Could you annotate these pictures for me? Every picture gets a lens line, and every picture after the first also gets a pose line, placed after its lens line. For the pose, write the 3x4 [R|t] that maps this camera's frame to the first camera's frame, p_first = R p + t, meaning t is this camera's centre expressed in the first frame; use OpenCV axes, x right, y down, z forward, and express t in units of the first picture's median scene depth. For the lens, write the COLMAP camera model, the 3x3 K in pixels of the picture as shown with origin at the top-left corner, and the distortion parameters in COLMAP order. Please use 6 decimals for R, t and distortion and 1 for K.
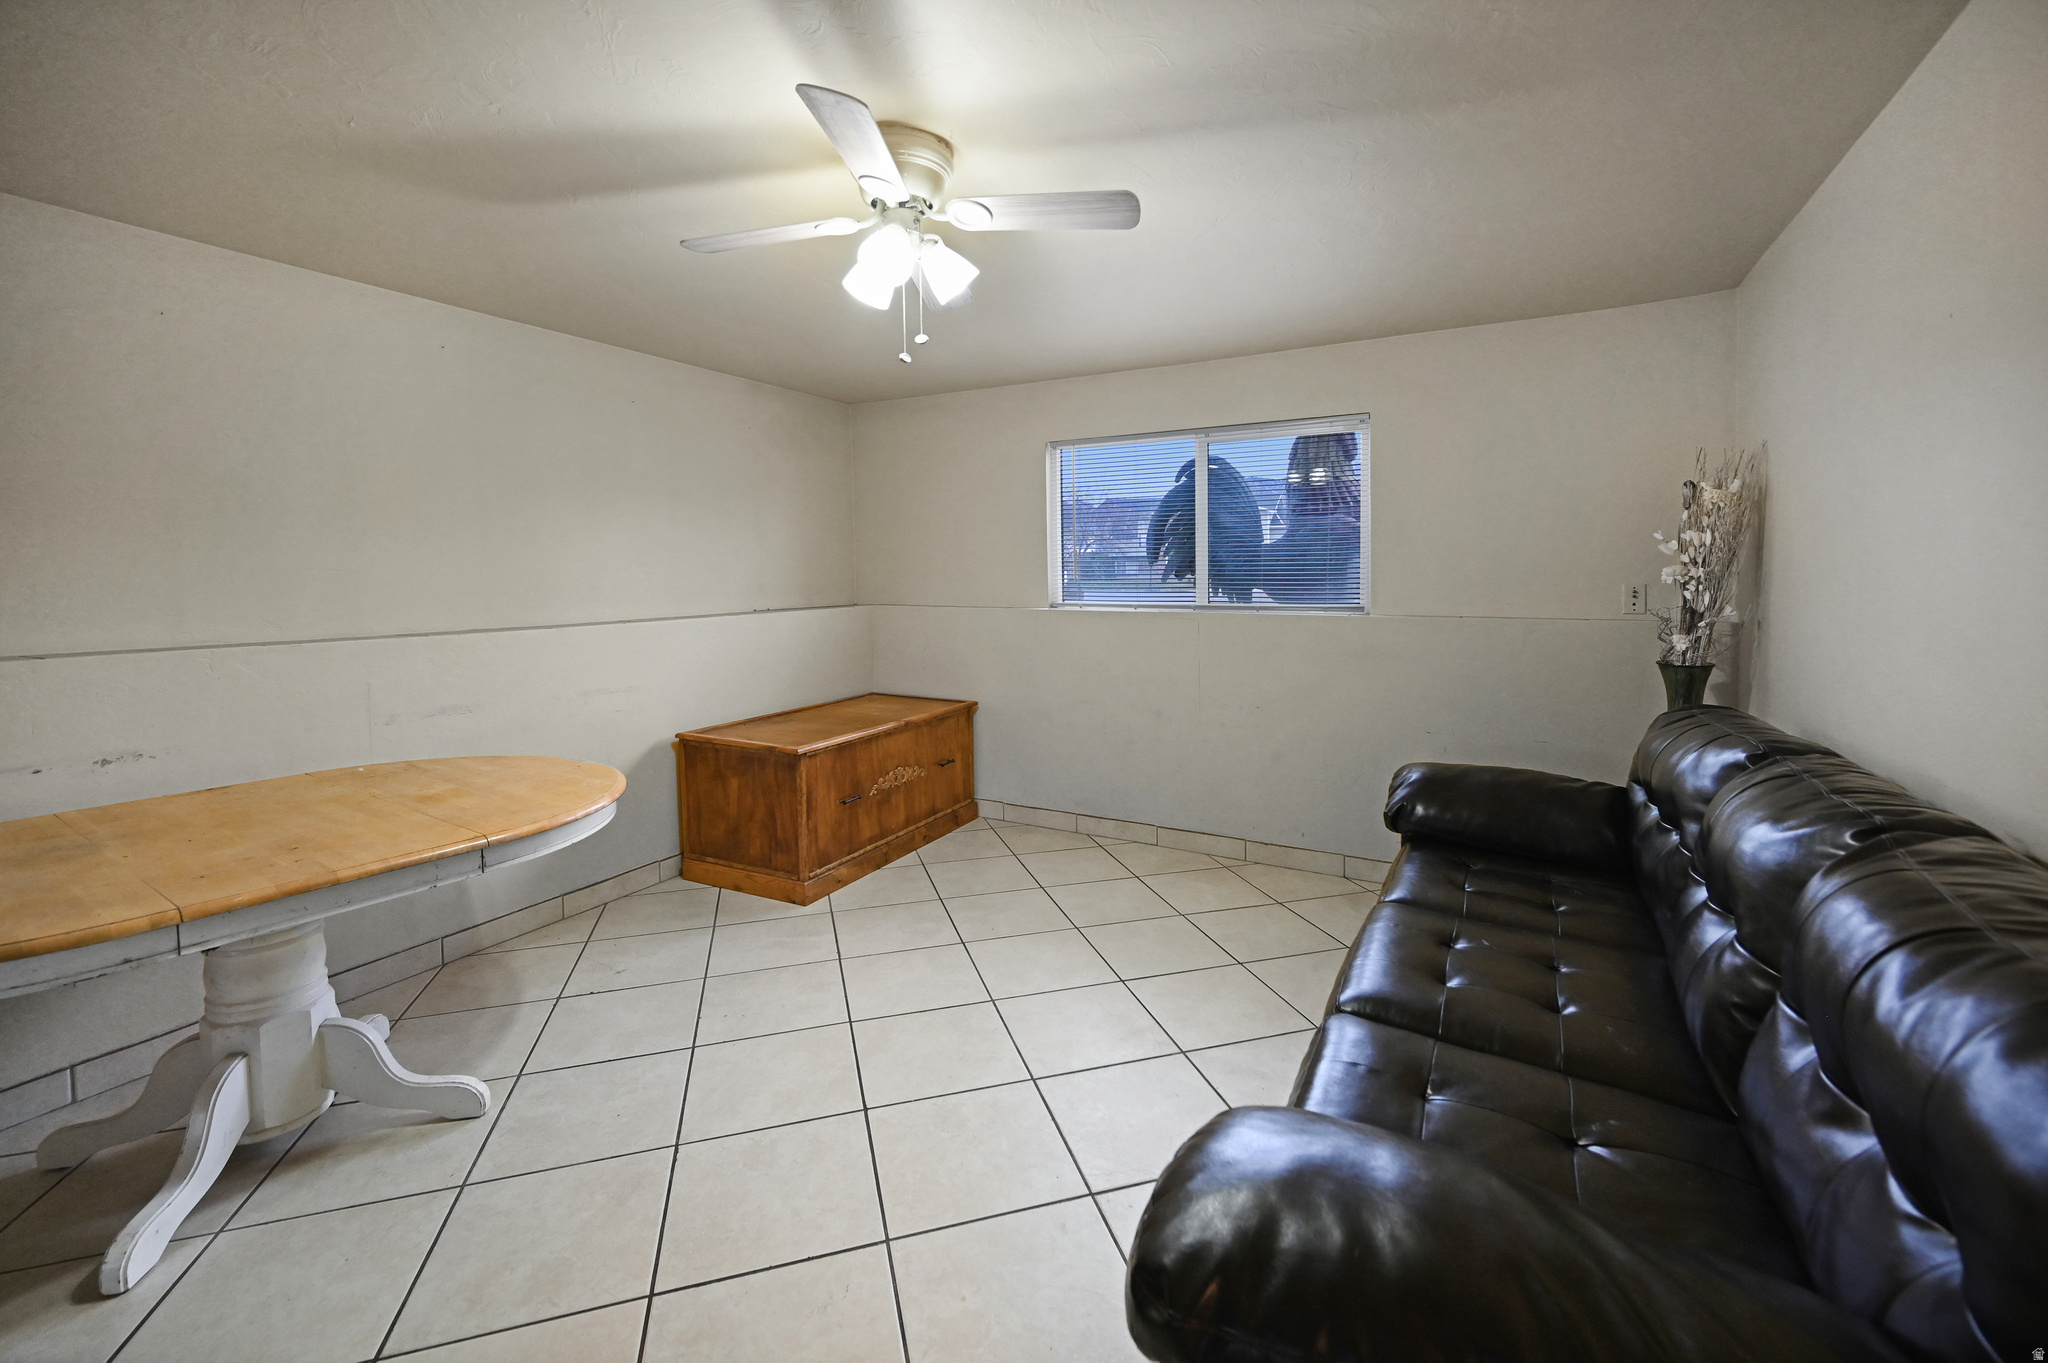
lens RADIAL K [[833.1, 0, 1022.4], [0, 833.1, 575.6], [0, 0, 1]] dist [-0.001559, 0.000104]
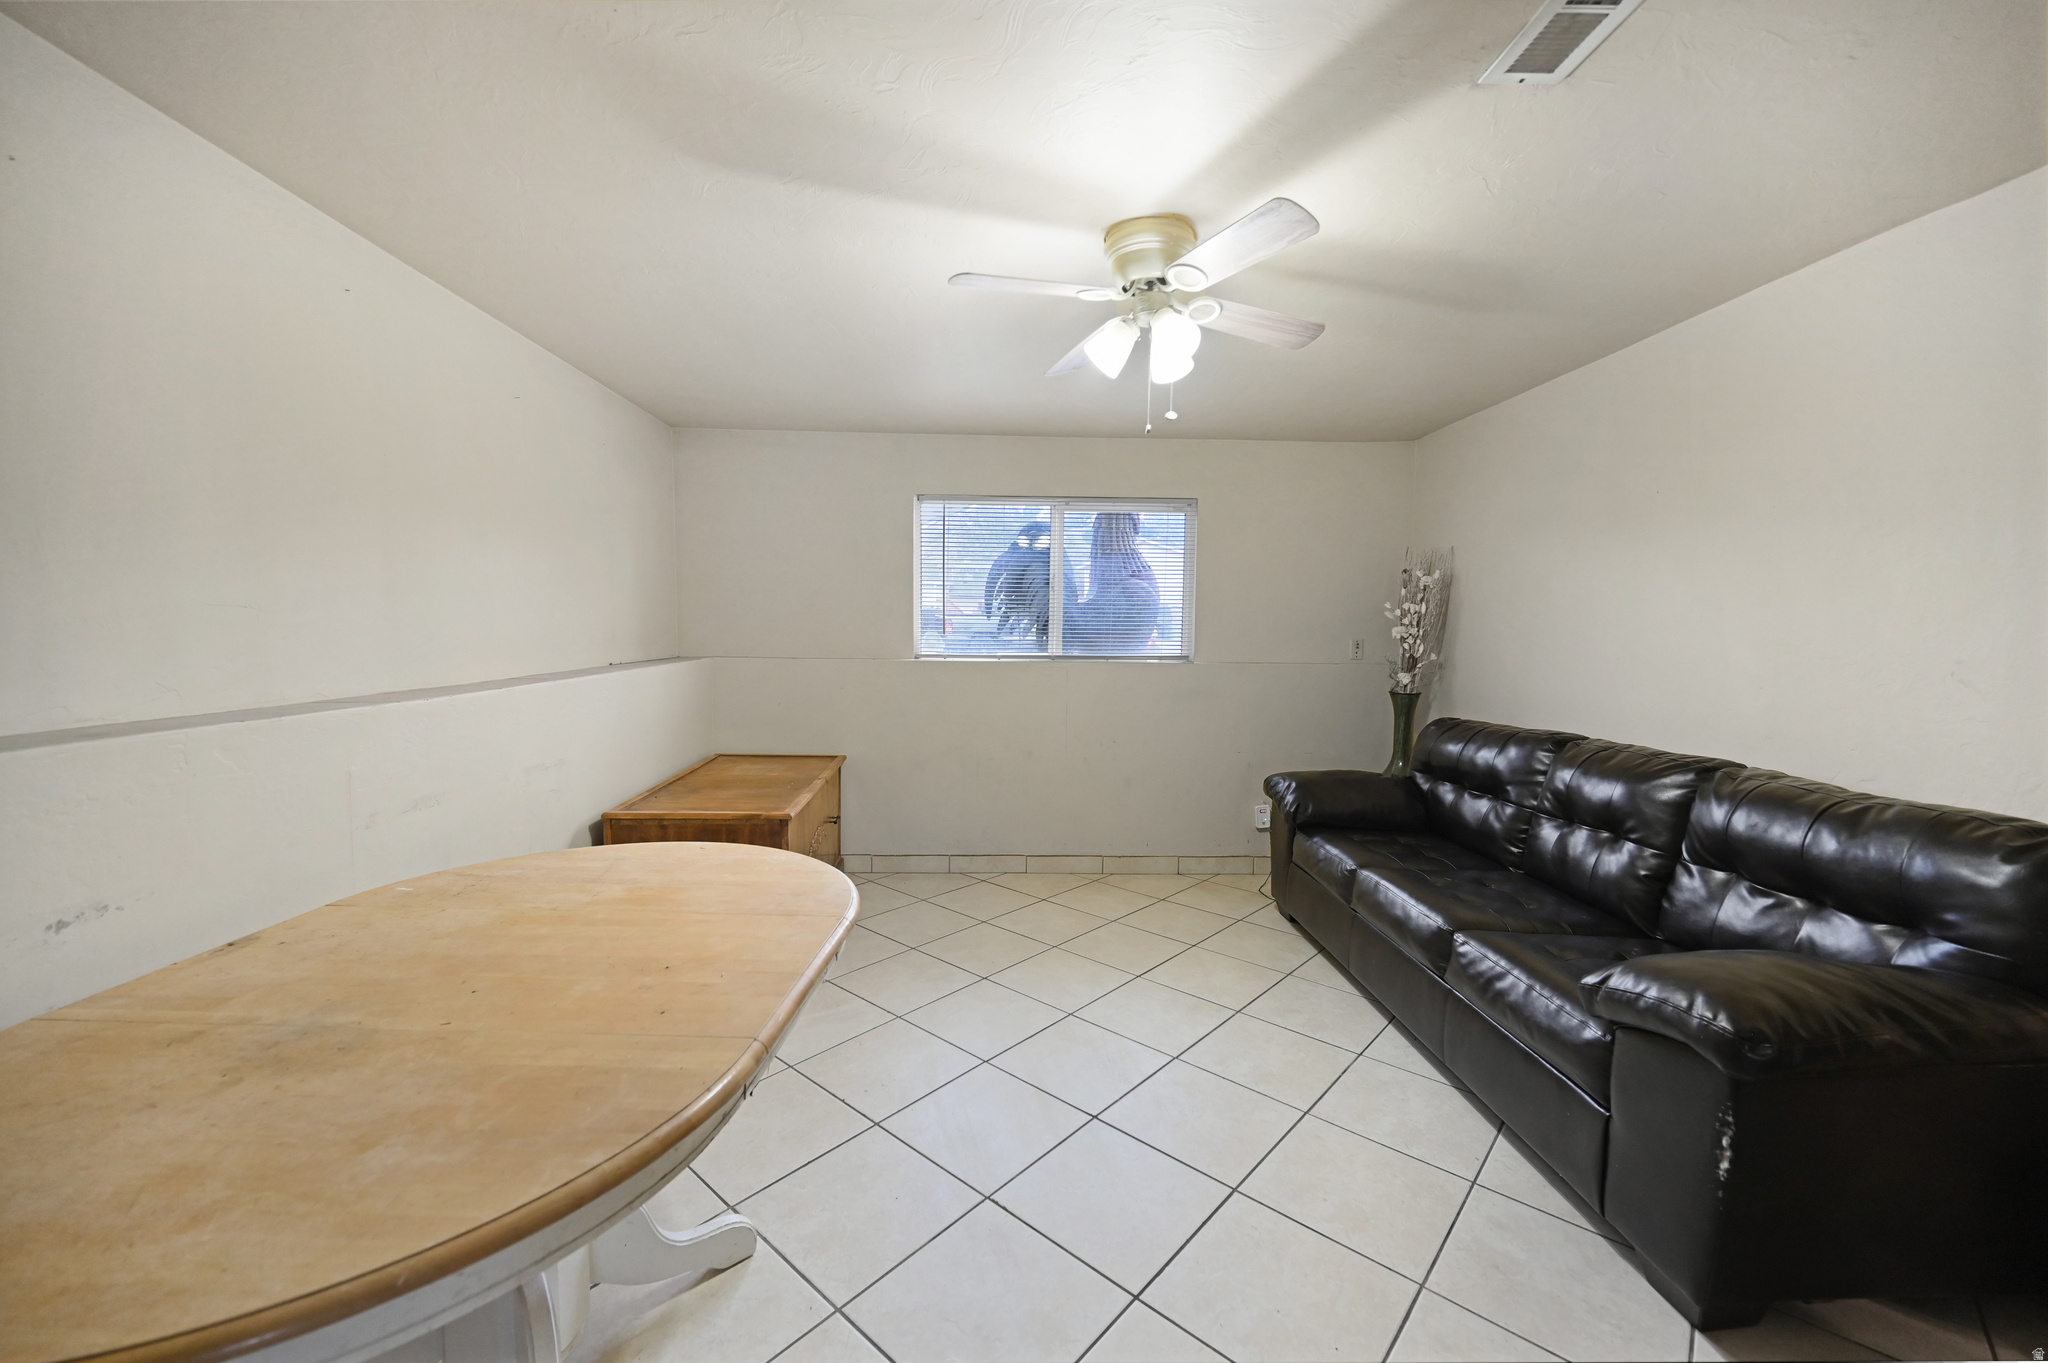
lens RADIAL K [[827.1, 0, 1026.4], [0, 827.1, 653.9], [0, 0, 1]] dist [0.000268, -0.000012]
pose [[0.853574, -0.004595, 0.520951, -0.540577], [-0.011100, 0.999574, 0.027004, 0.004672], [-0.520853, -0.028832, 0.853160, 0.092964]]
